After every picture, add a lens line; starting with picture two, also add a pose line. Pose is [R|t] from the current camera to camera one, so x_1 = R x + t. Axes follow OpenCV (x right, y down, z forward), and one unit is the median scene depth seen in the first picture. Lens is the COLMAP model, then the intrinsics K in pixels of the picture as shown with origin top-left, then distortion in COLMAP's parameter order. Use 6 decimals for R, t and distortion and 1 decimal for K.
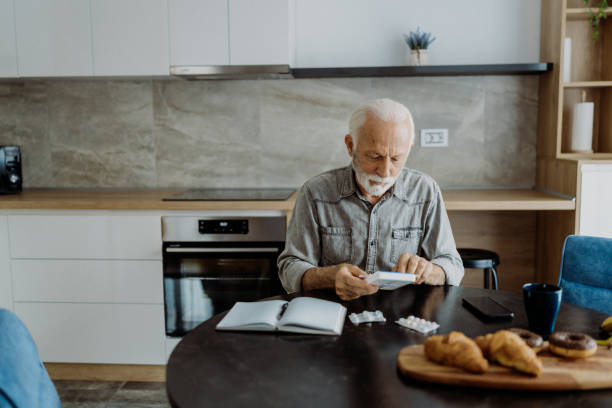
lens RADIAL K [[692.1, 0, 306.0], [0, 692.1, 204.0], [0, 0, 1]] dist [0.358782, 0.007216]
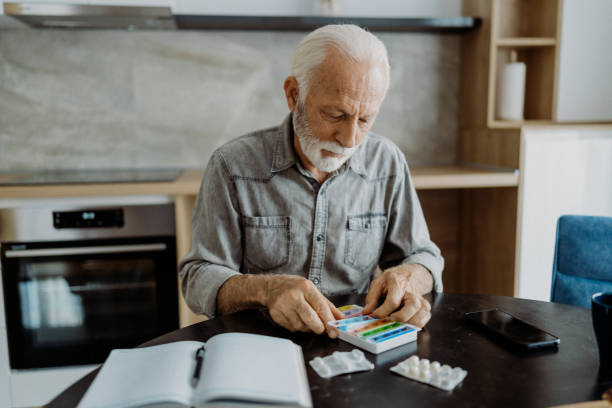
lens RADIAL K [[669.1, 0, 325.3], [0, 669.1, 206.8], [0, 0, 1]] dist [0.098488, -0.003763]
pose [[0.976412, -0.030532, 0.213748, -0.030206], [0.024716, 0.999249, 0.029831, 0.004778], [-0.214498, -0.023844, 0.976433, 0.273807]]
